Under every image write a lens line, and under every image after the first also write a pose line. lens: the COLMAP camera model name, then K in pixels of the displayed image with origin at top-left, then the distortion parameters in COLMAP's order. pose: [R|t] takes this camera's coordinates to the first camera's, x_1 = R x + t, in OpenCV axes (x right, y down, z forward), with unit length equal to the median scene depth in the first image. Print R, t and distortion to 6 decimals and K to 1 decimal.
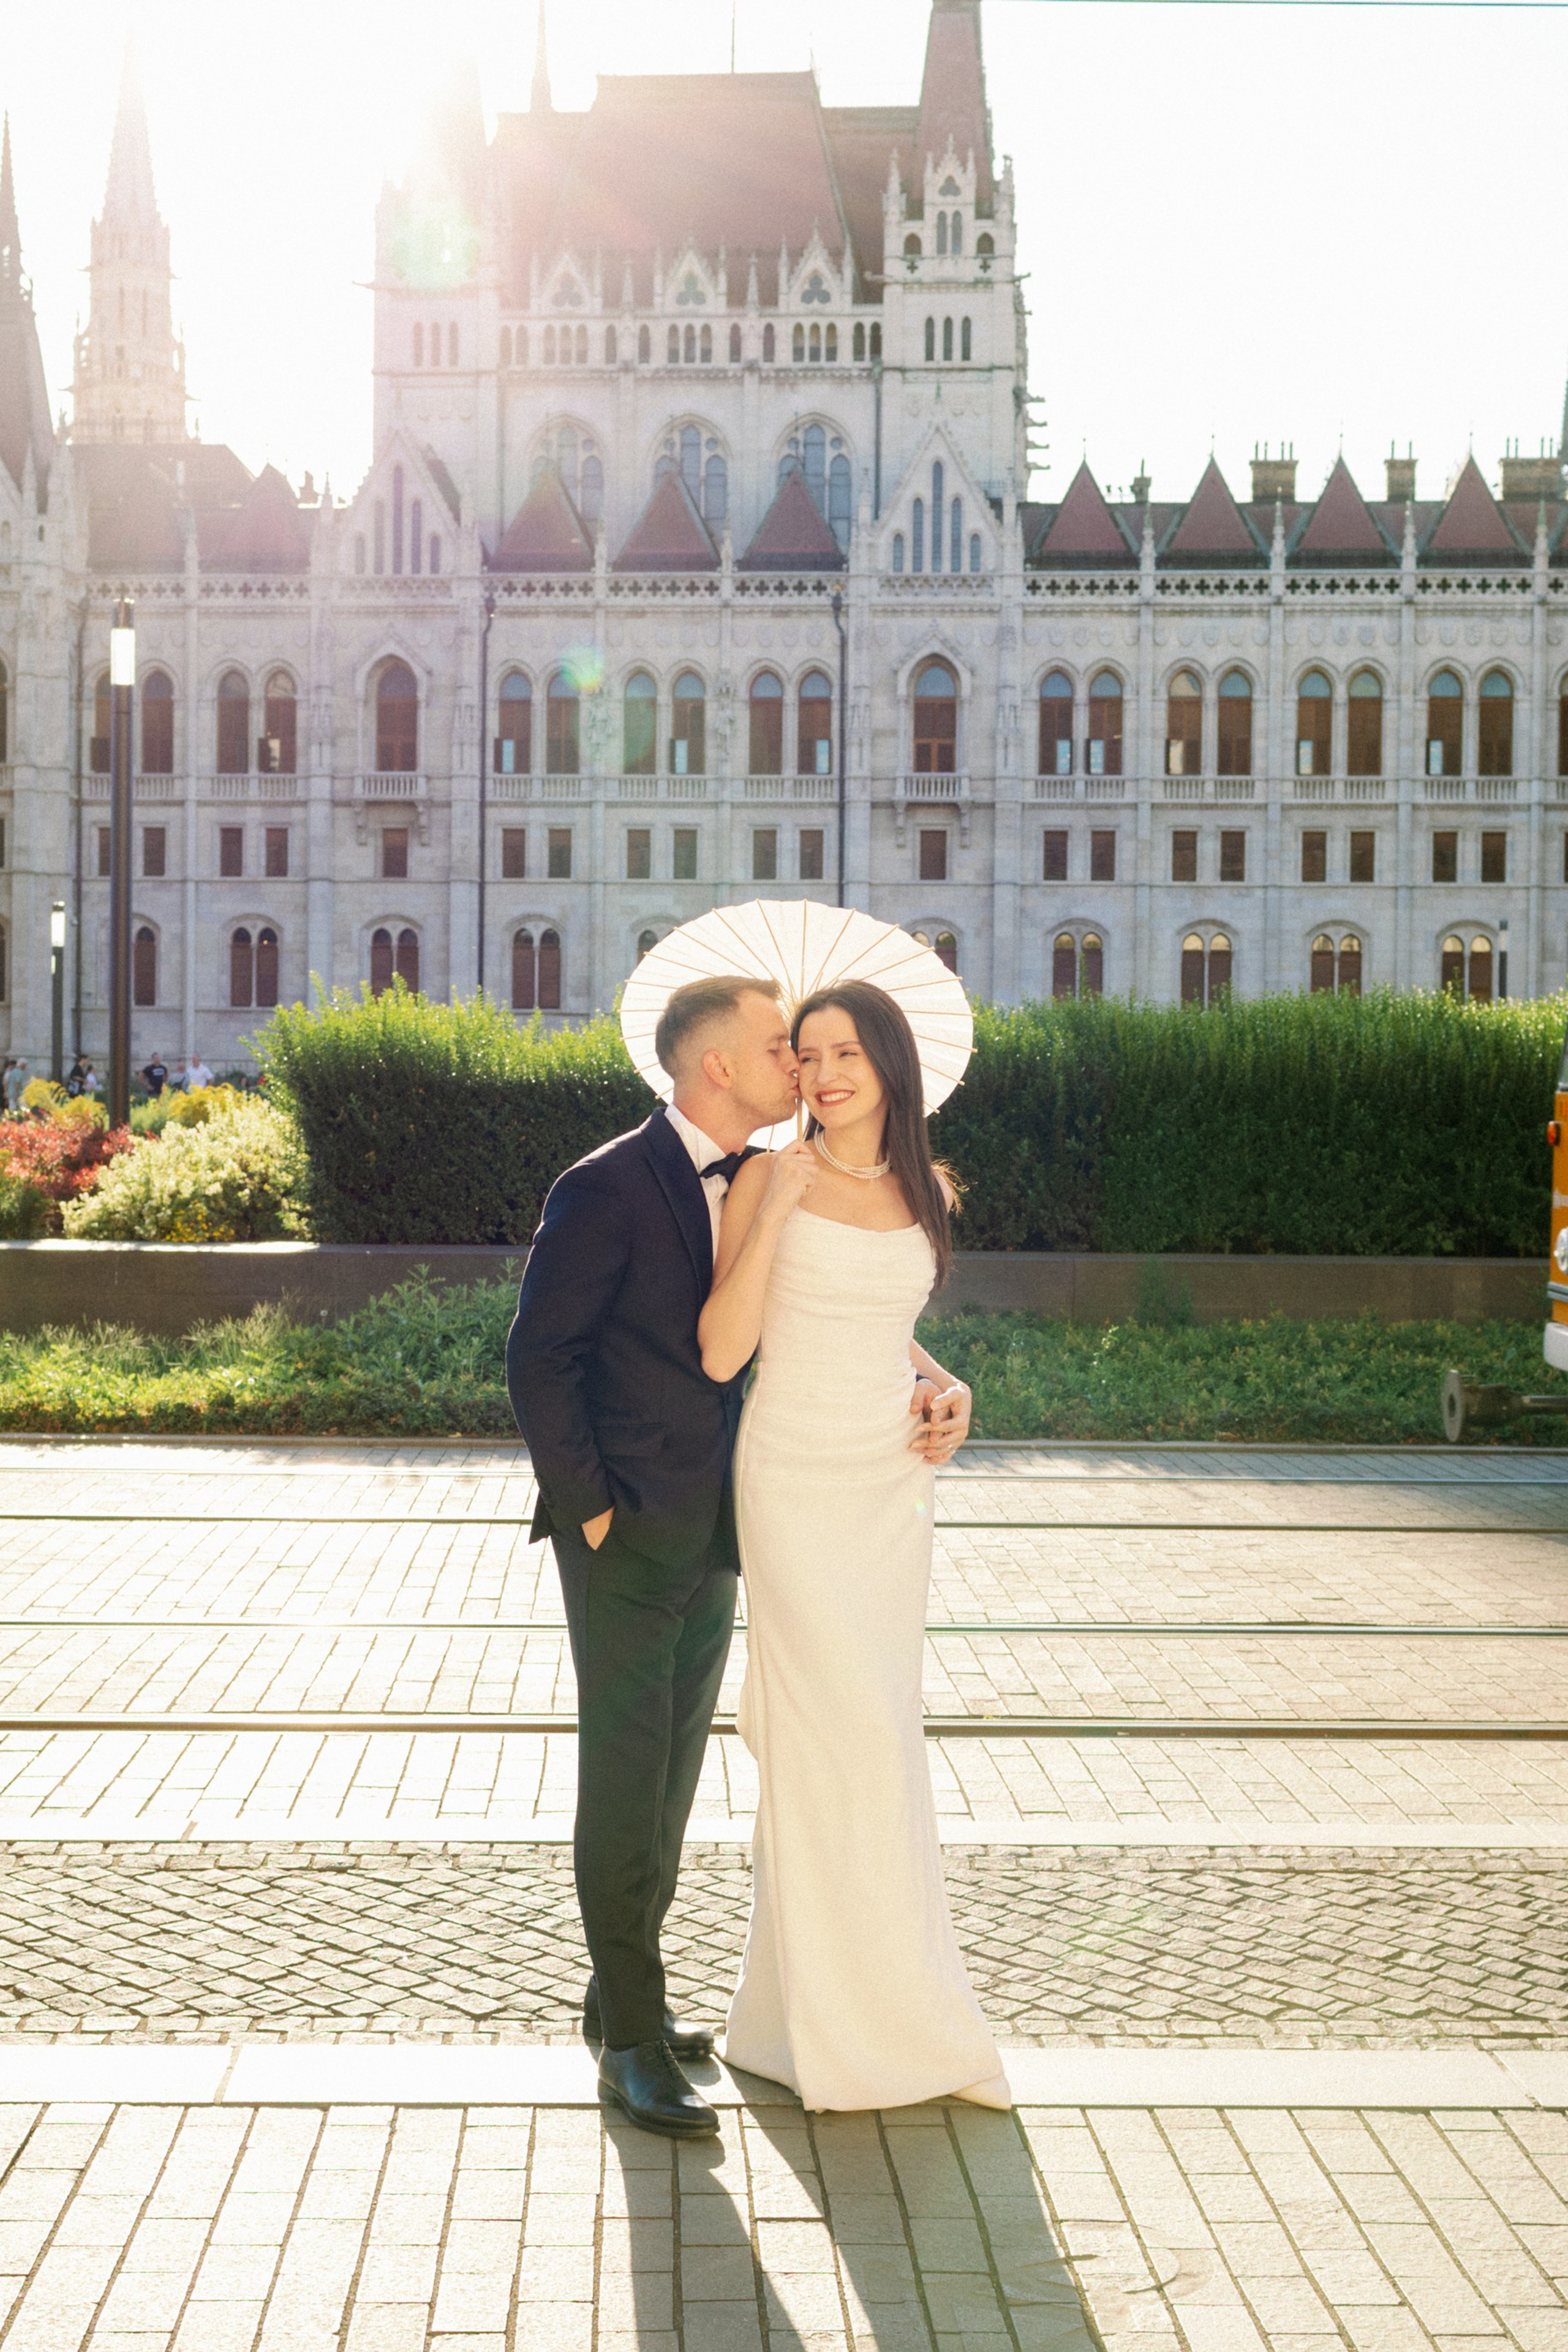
lens RADIAL K [[3627.4, 0, 716.8], [0, 3627.4, 1127.4], [0, 0, 1]] dist [0.007208, 0.000000]
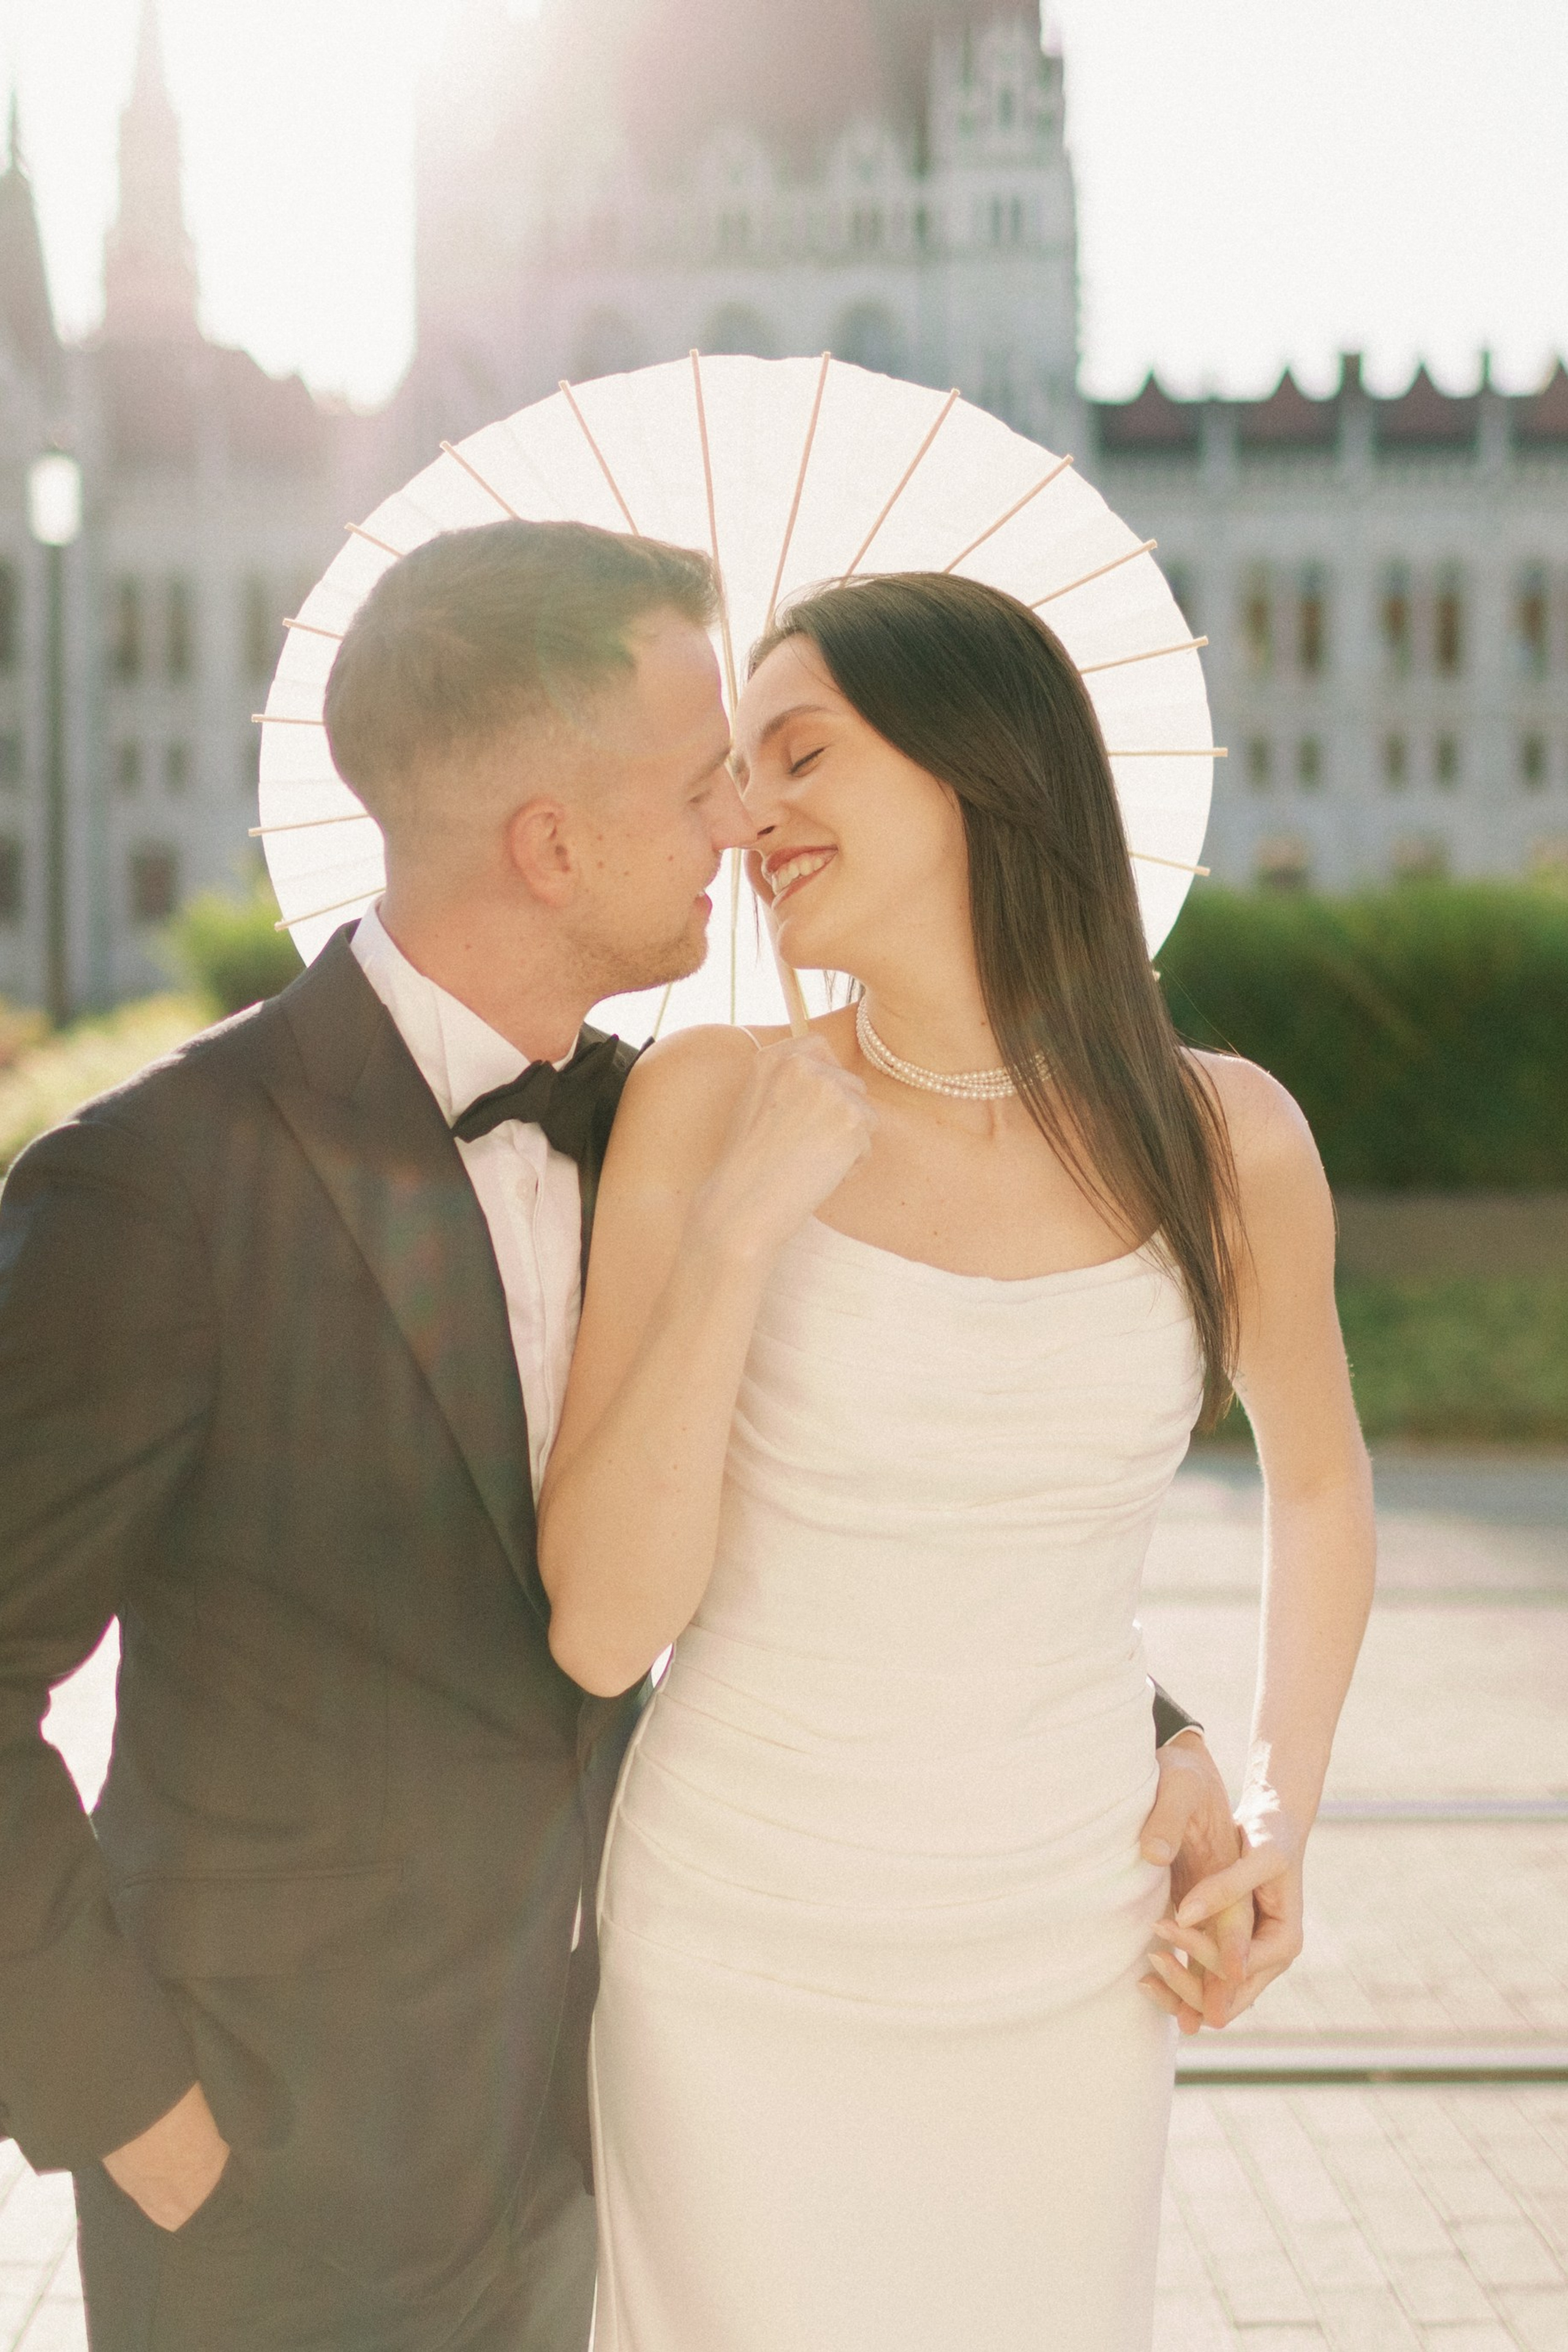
lens RADIAL K [[3266.8, 0, 780.7], [0, 3266.8, 1160.0], [0, 0, 1]] dist [0.011700, 0.000000]
pose [[0.999977, -0.006288, -0.002412, 0.006105], [0.006363, 0.999458, 0.032284, 0.001417], [0.002208, -0.032299, 0.999476, 0.159855]]
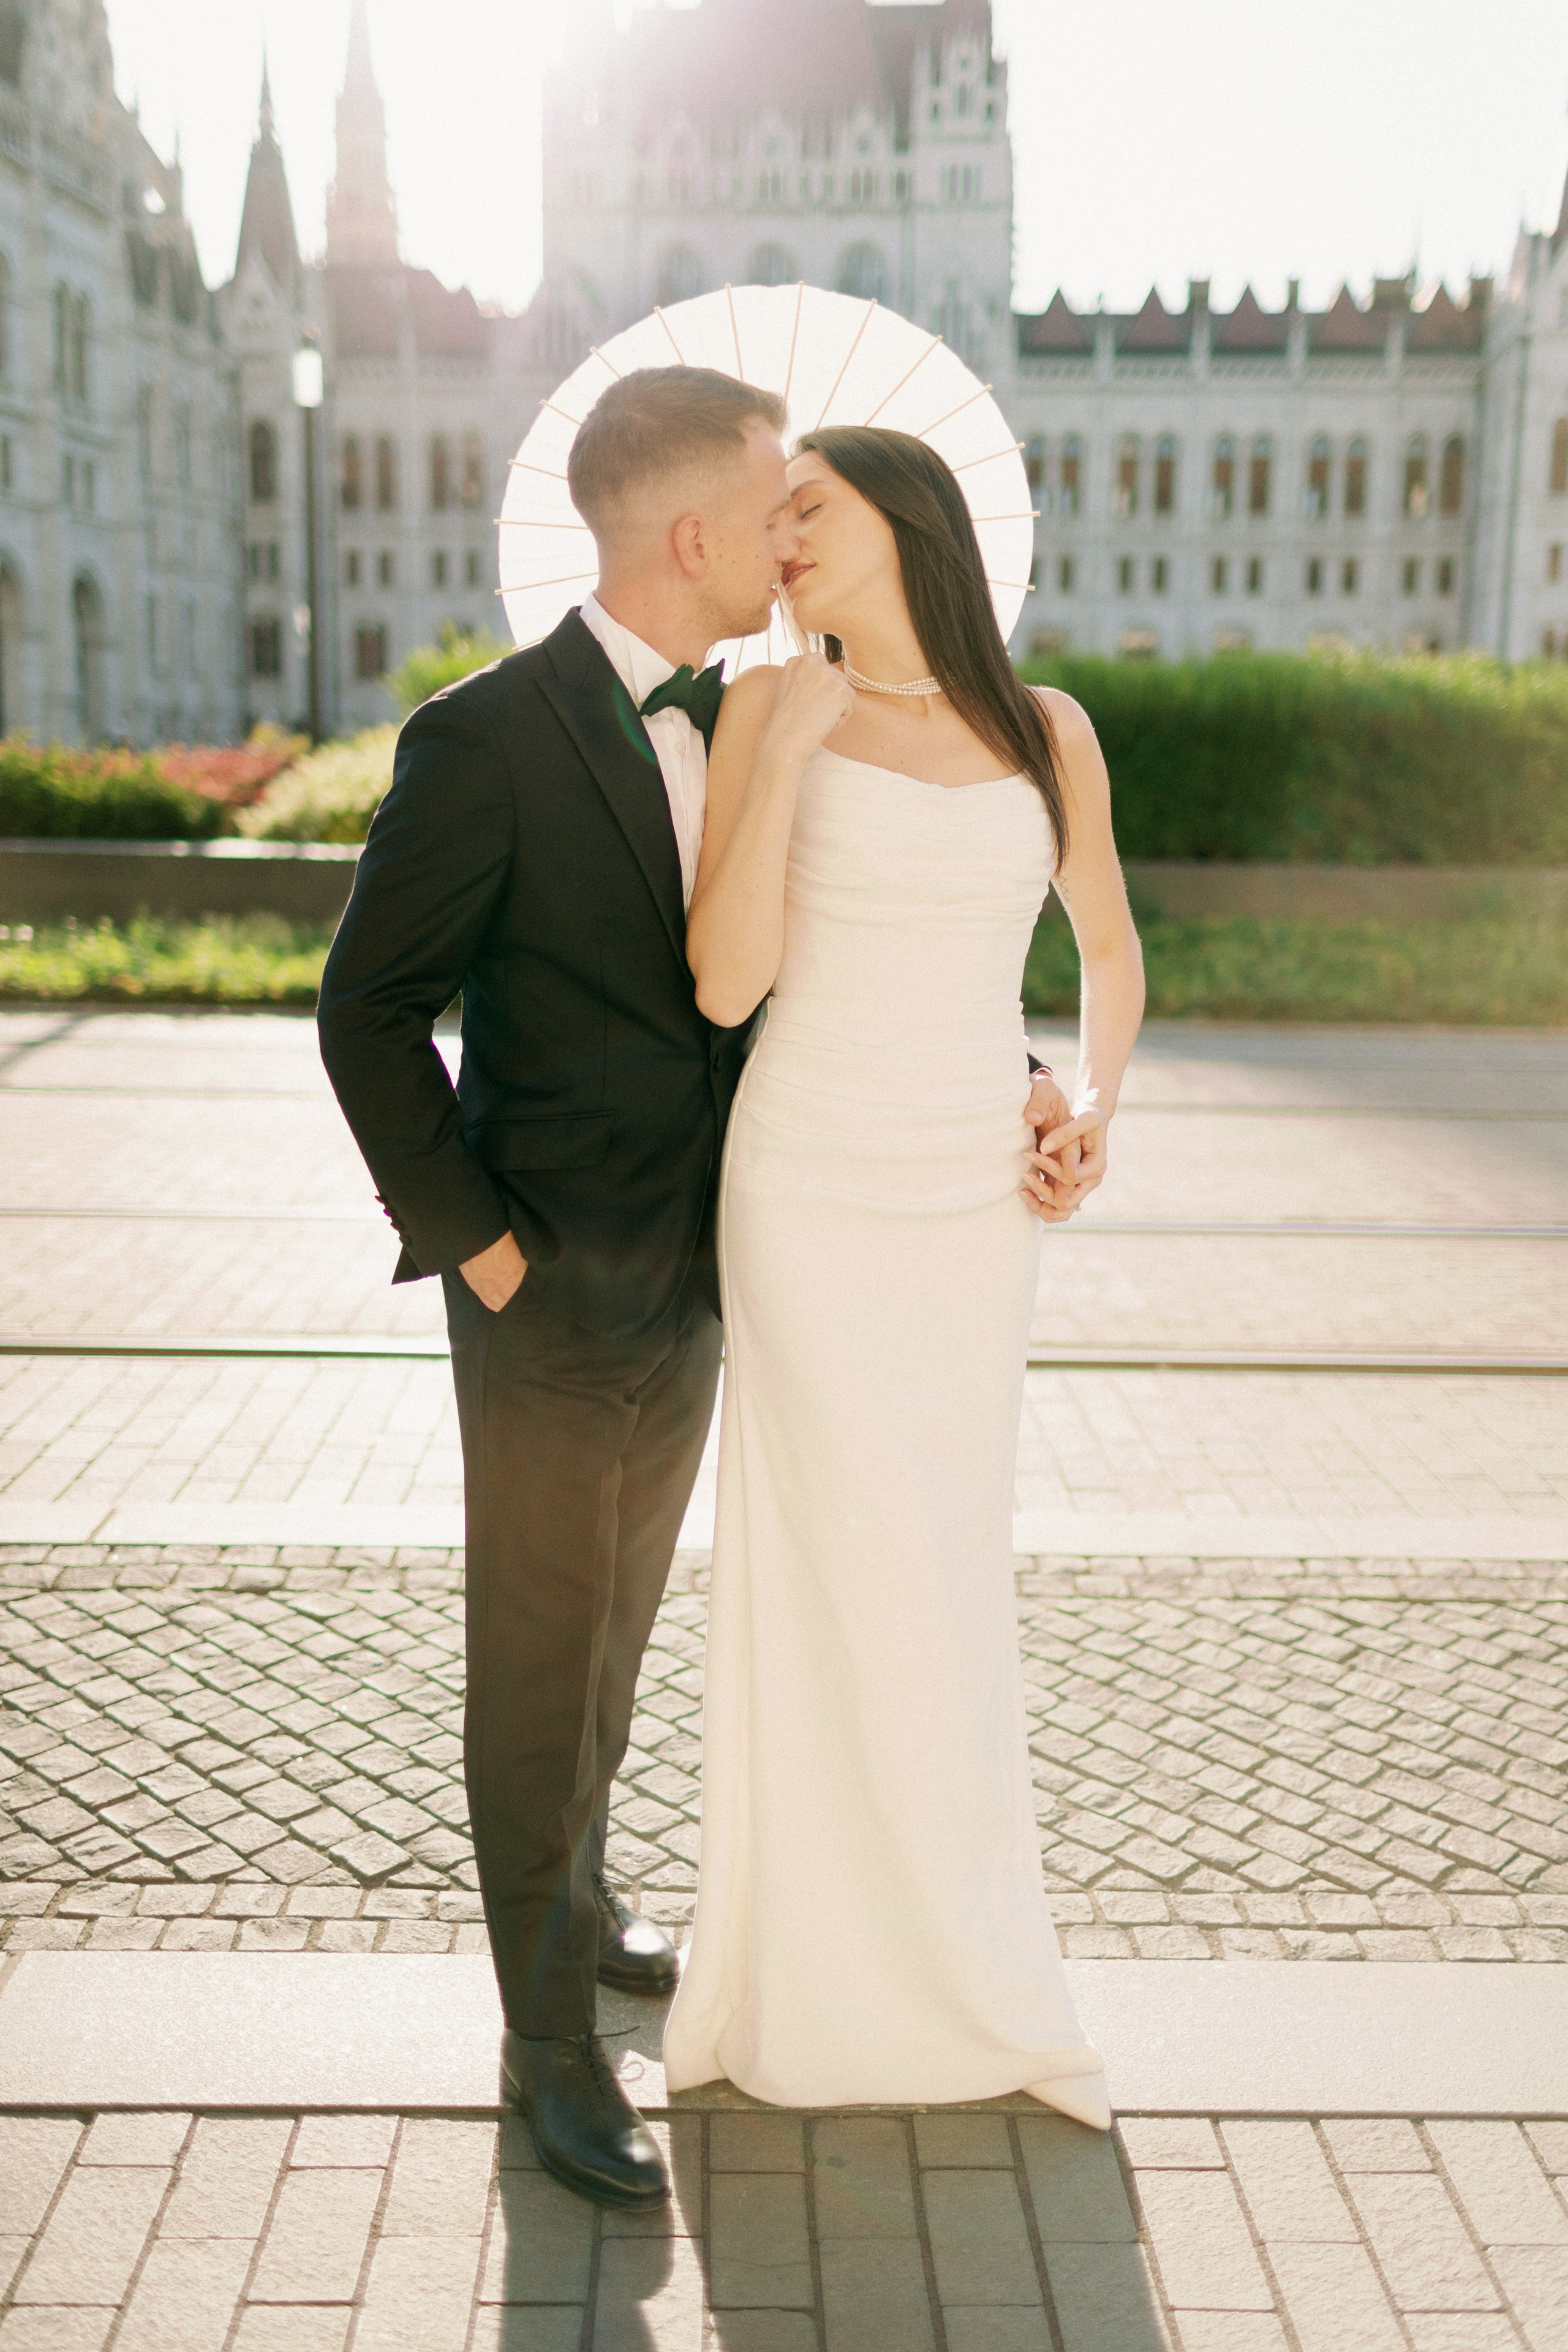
lens RADIAL K [[2208.8, 0, 753.8], [0, 2208.8, 1168.1], [0, 0, 1]] dist [0.010688, 0.000000]
pose [[0.999810, 0.009140, -0.017224, 0.004741], [-0.006074, 0.985364, 0.170356, 0.006050], [0.018529, -0.170219, 0.985232, 0.144466]]
